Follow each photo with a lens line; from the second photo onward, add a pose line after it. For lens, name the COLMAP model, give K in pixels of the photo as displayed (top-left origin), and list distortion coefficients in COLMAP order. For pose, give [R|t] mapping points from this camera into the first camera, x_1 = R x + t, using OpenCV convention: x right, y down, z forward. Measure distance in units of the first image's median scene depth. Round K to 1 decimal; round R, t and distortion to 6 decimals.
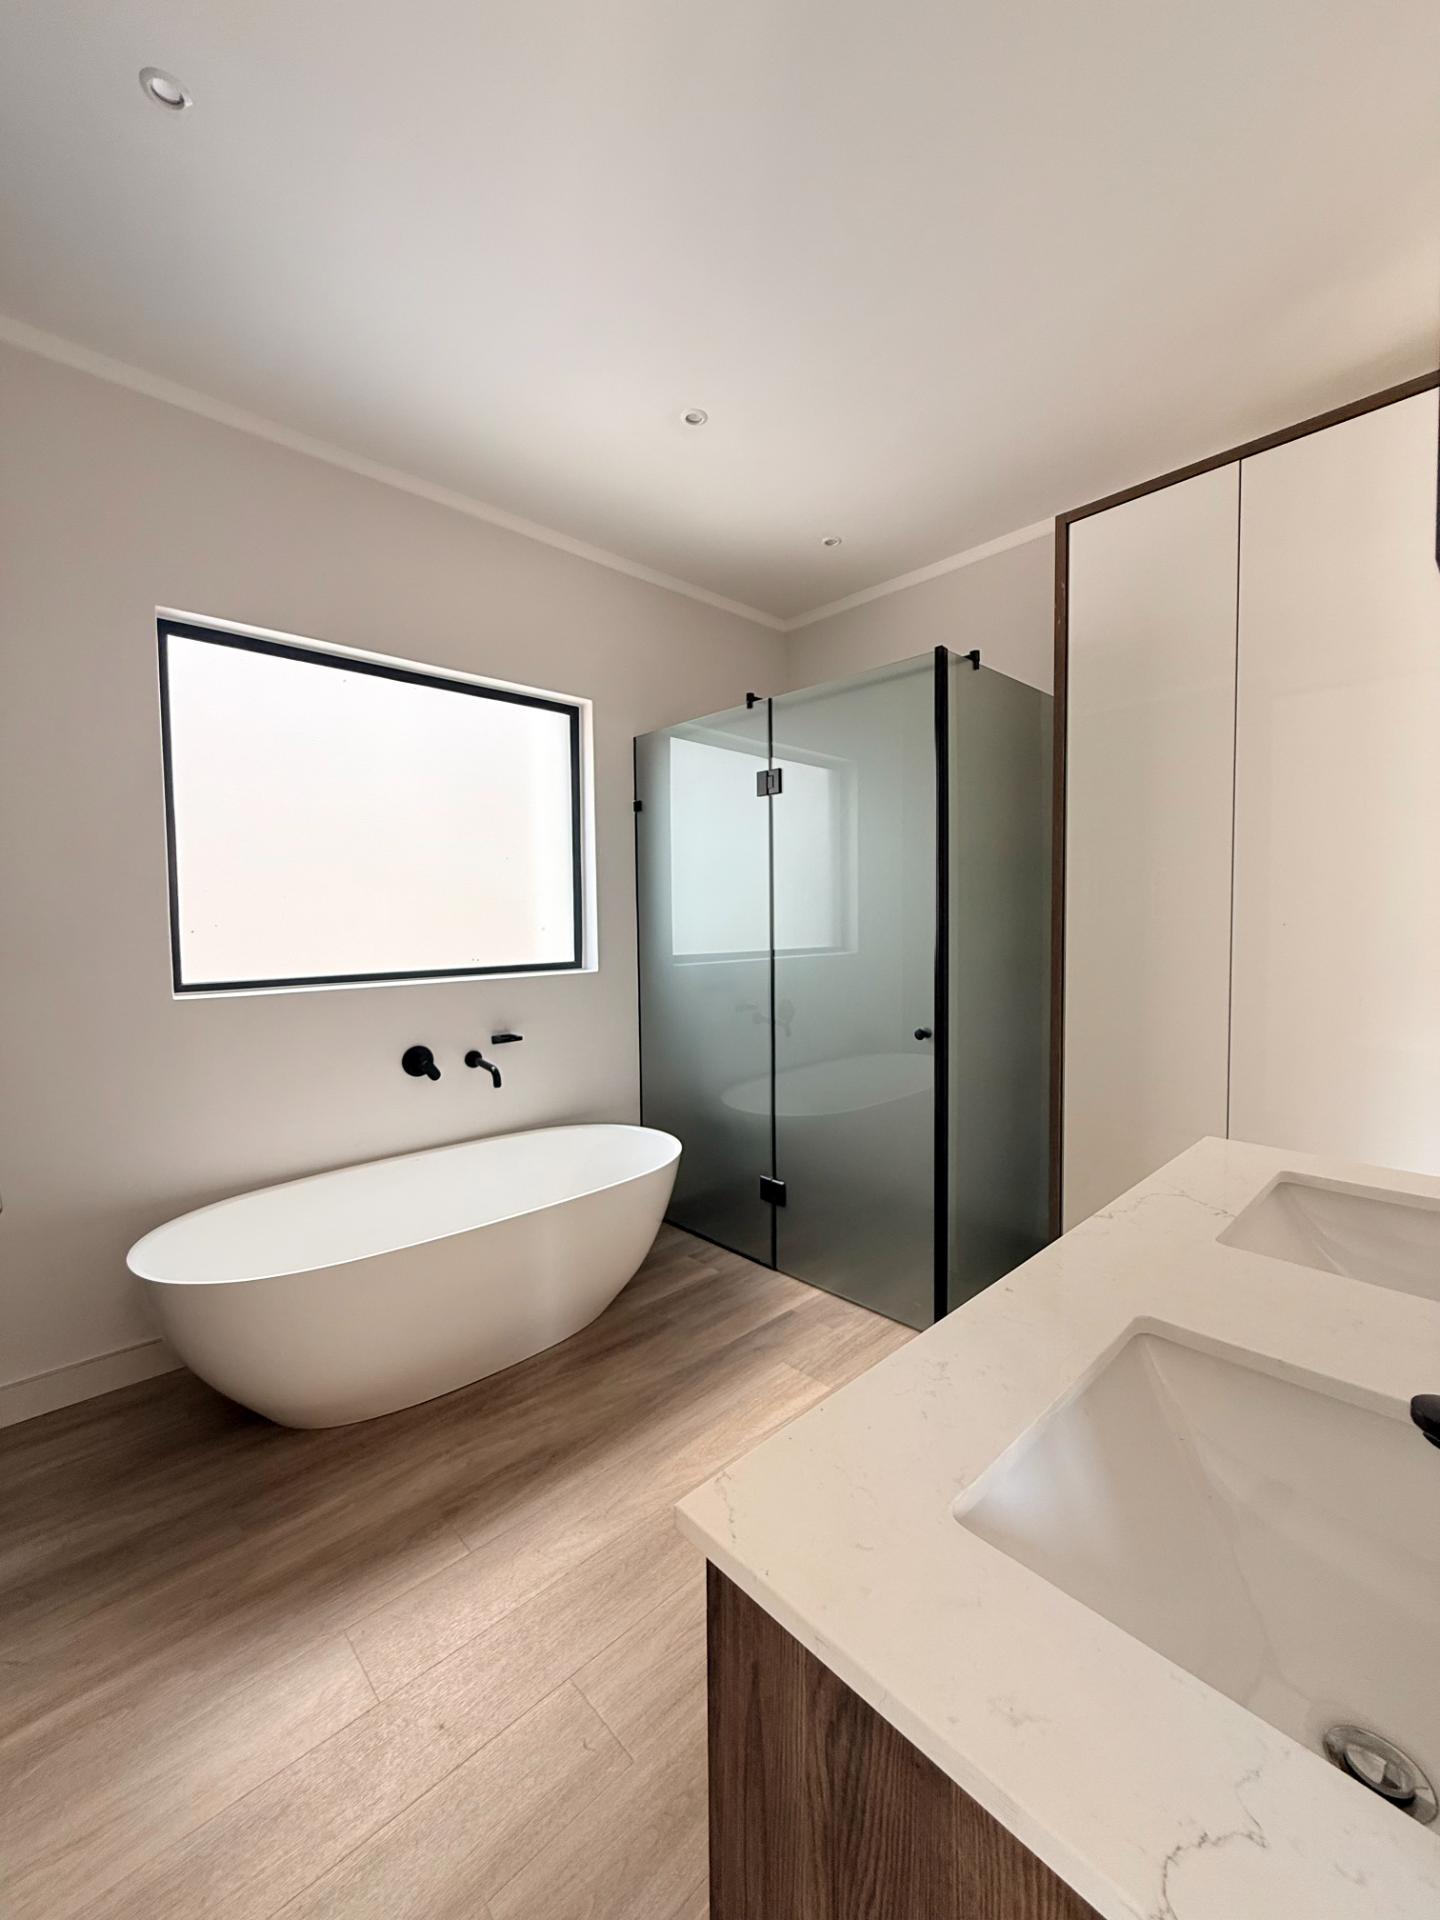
lens RADIAL K [[763.5, 0, 718.2], [0, 763.5, 963.0], [0, 0, 1]] dist [-0.000185, 0.000286]
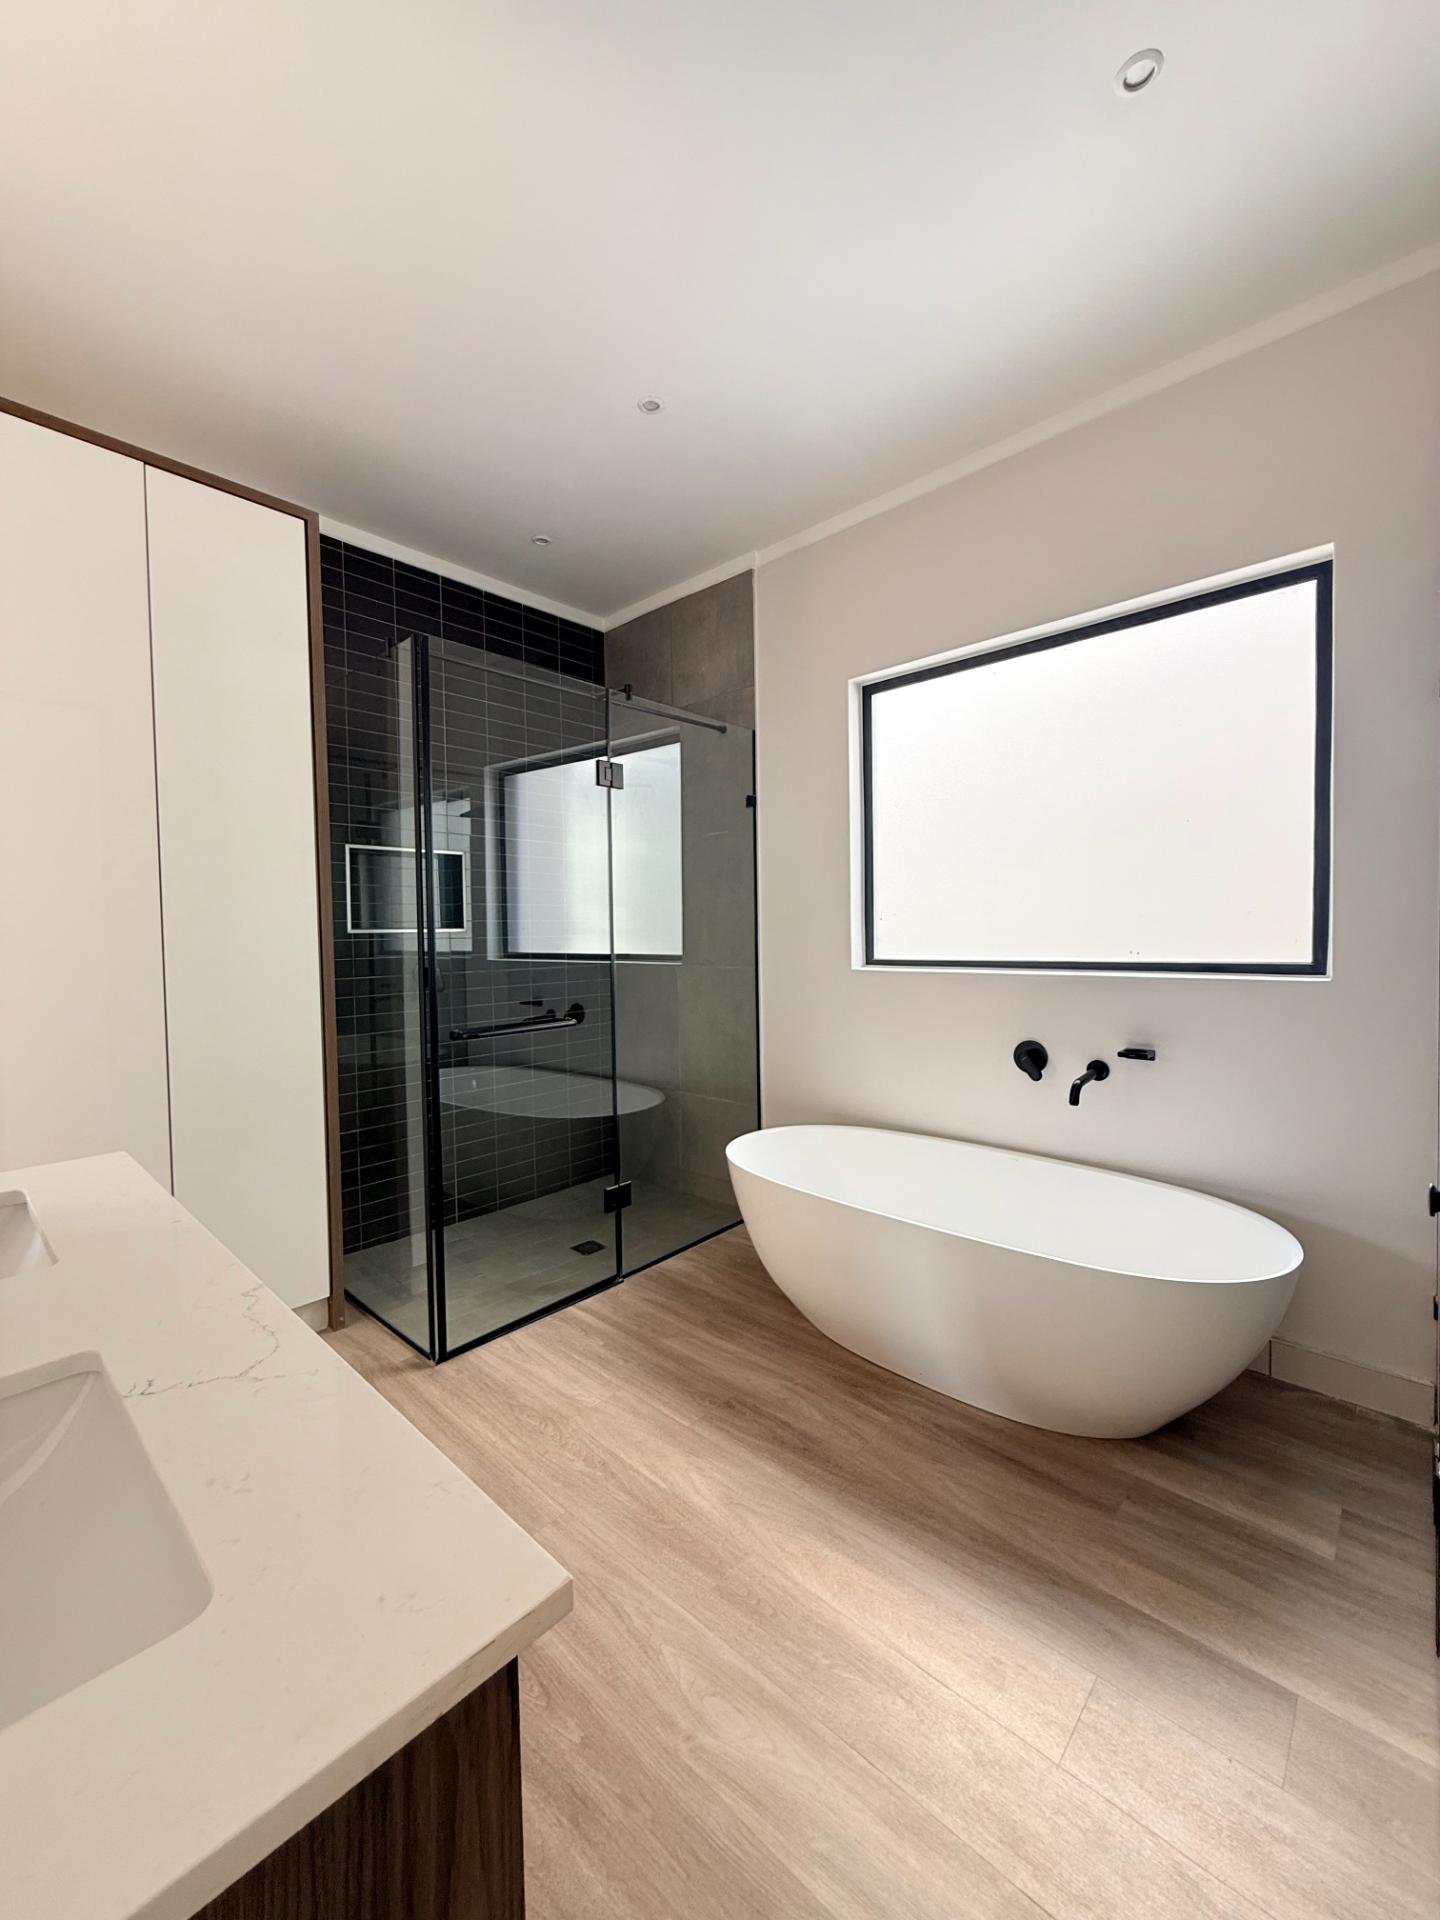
lens RADIAL K [[763.5, 0, 724.0], [0, 763.5, 957.6], [0, 0, 1]] dist [-0.000185, 0.000286]
pose [[0.065263, 0.048198, -0.996703, 0.659121], [-0.038314, 0.998217, 0.045763, -0.027804], [0.997132, 0.035201, 0.066993, 0.726981]]
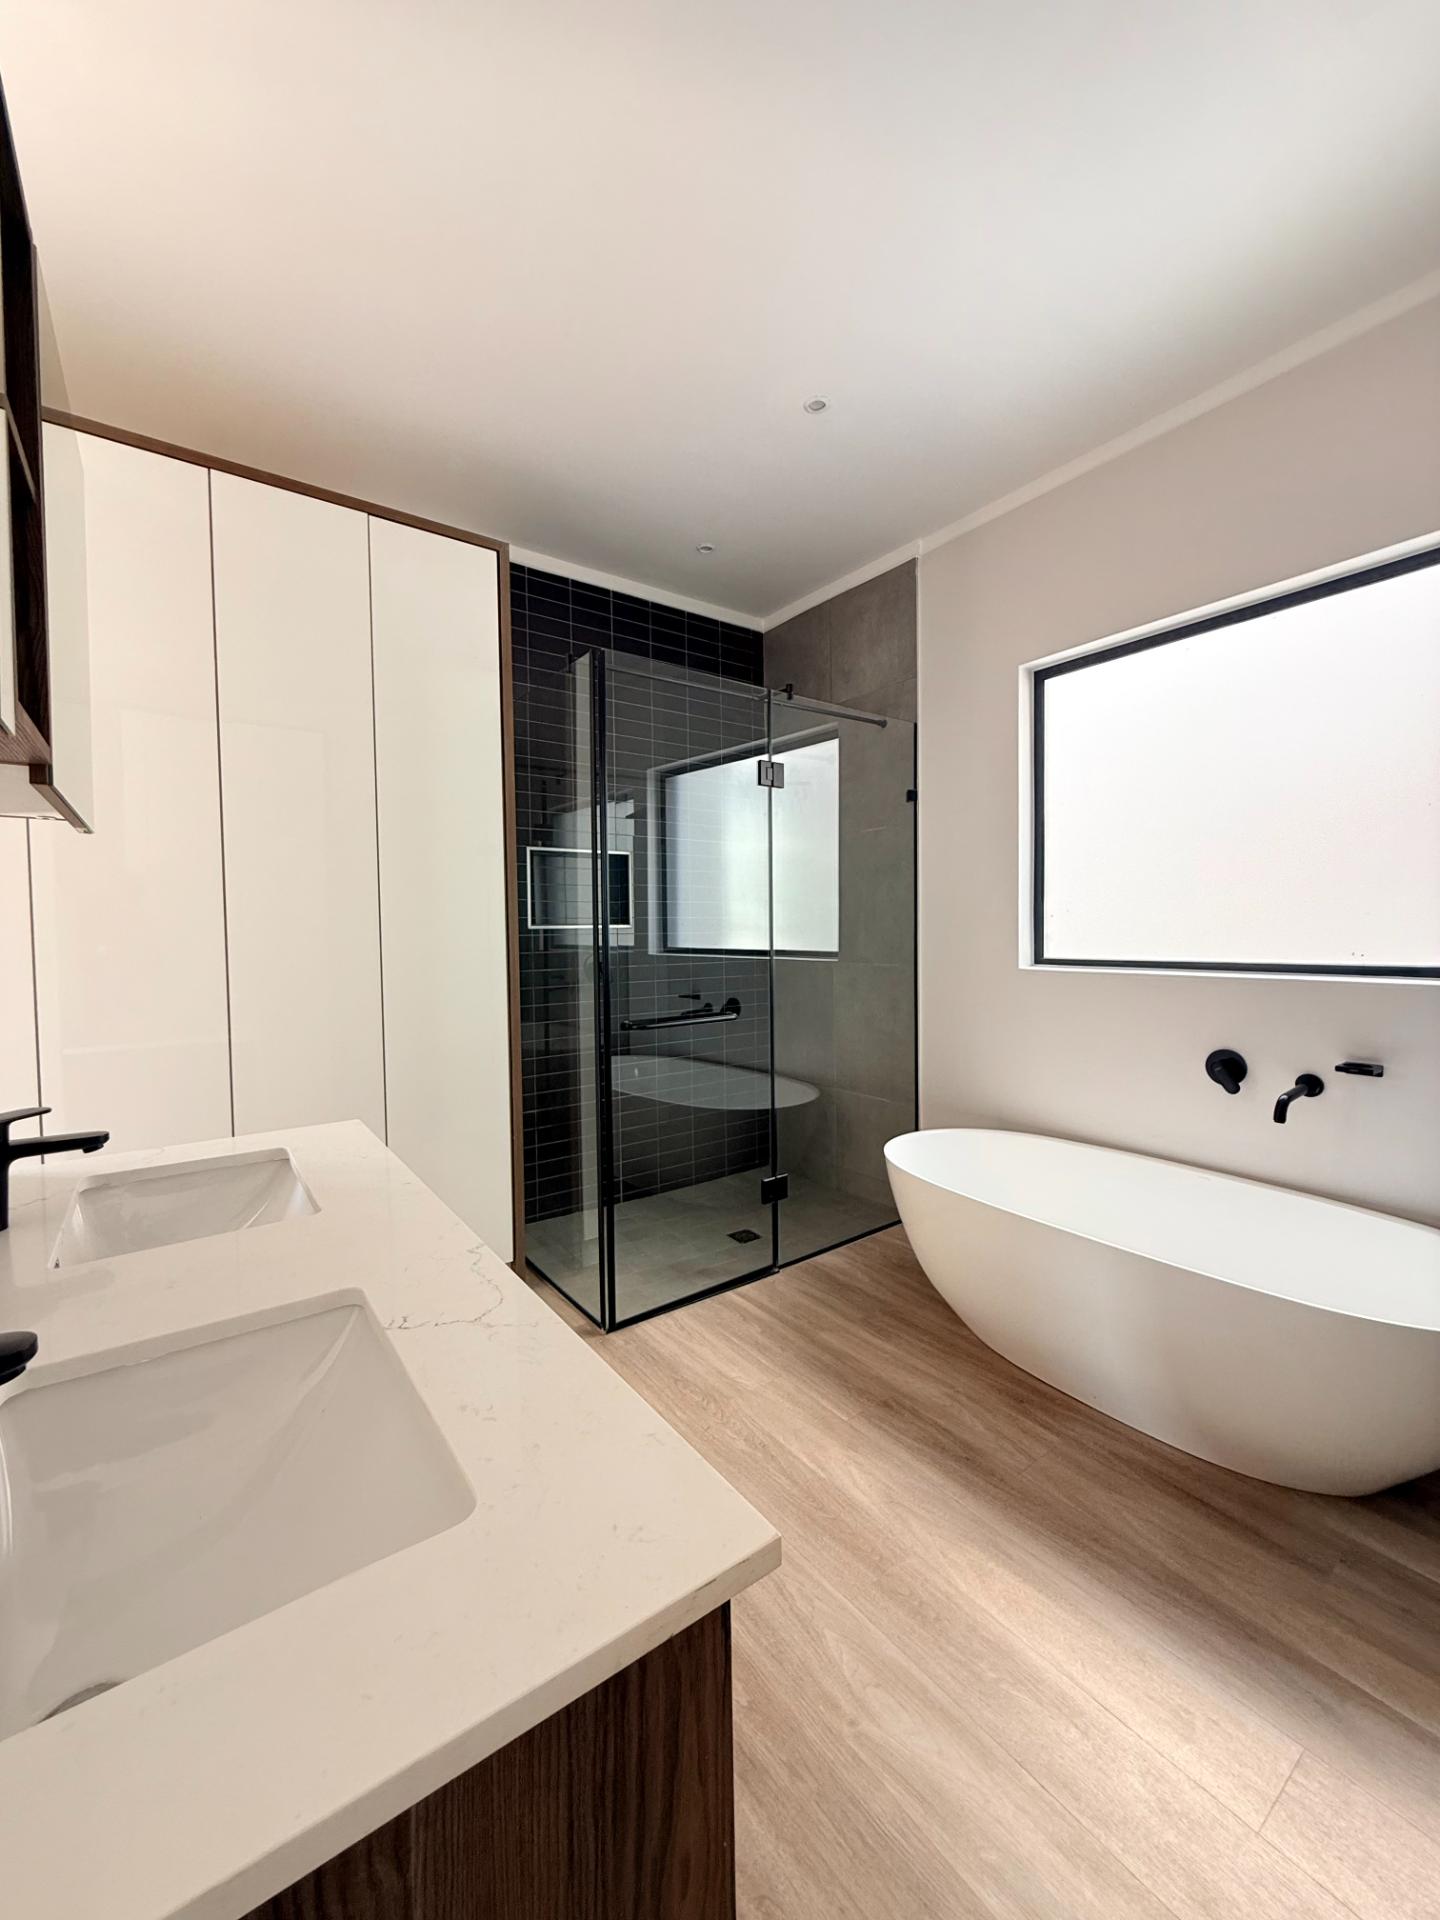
lens RADIAL K [[763.5, 0, 724.1], [0, 763.5, 957.4], [0, 0, 1]] dist [-0.000185, 0.000286]
pose [[-0.128130, 0.054162, -0.990277, 0.673623], [-0.038516, 0.997483, 0.059540, -0.030853], [0.991009, 0.045770, -0.125721, 0.708844]]
